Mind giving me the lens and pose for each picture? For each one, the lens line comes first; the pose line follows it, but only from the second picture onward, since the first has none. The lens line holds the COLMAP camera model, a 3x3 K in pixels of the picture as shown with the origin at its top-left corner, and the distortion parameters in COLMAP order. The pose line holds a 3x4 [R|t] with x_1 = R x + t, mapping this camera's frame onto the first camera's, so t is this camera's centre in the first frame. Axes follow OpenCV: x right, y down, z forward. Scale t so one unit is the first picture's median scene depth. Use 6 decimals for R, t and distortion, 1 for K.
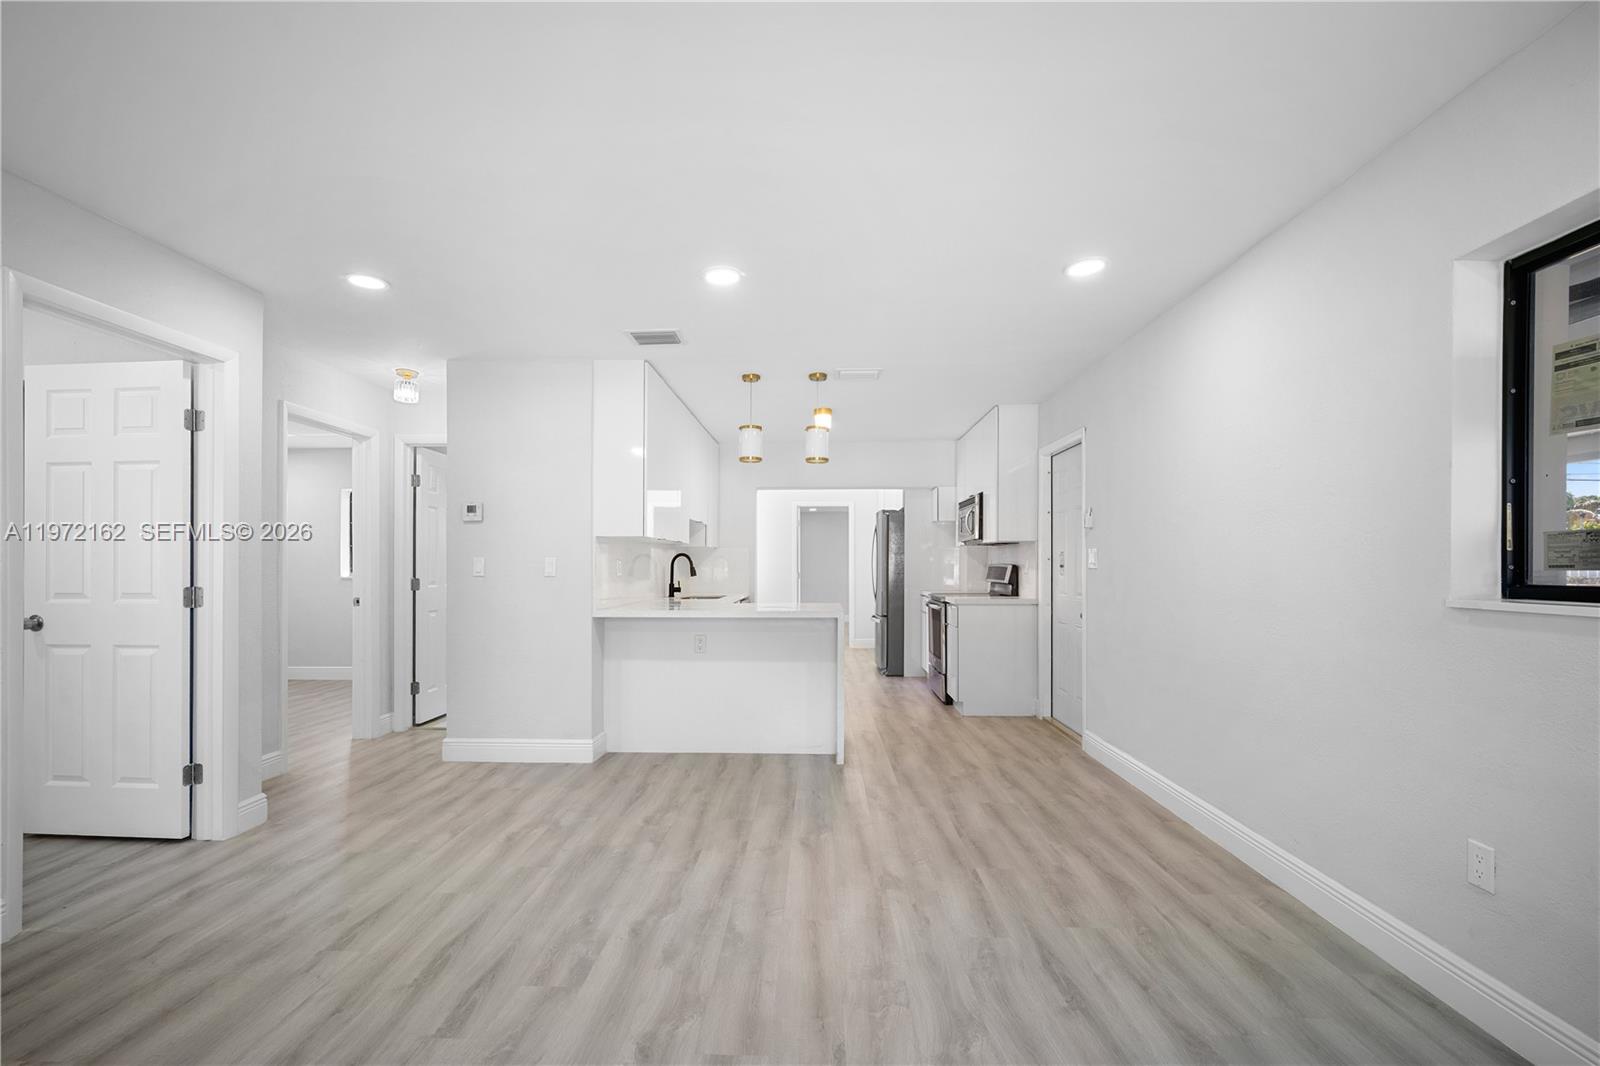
lens RADIAL K [[698.2, 0, 789.7], [0, 698.2, 564.4], [0, 0, 1]] dist [-0.001183, 0.000280]
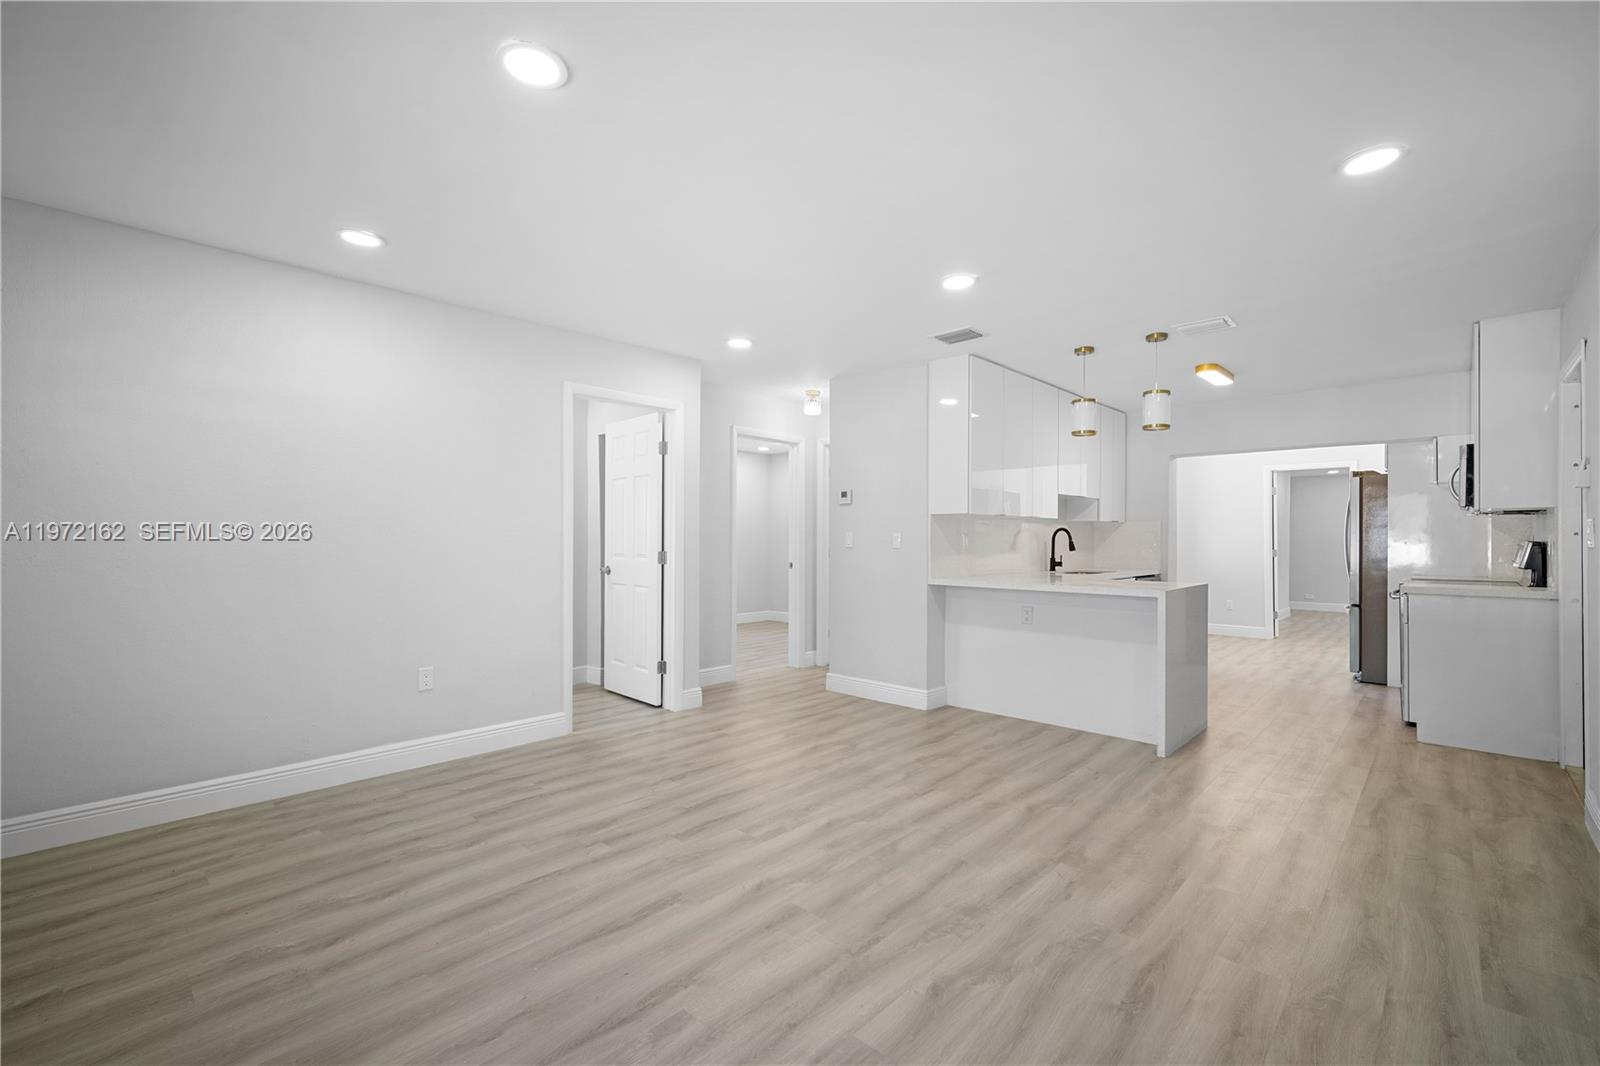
lens RADIAL K [[687.4, 0, 800.0], [0, 687.4, 533.0], [0, 0, 1]] dist [-0.000486, 0.000225]
pose [[0.756972, -0.000532, -0.653447, 0.290712], [-0.004482, 0.999972, -0.006007, -0.001123], [0.653432, 0.007476, 0.756949, 0.001129]]
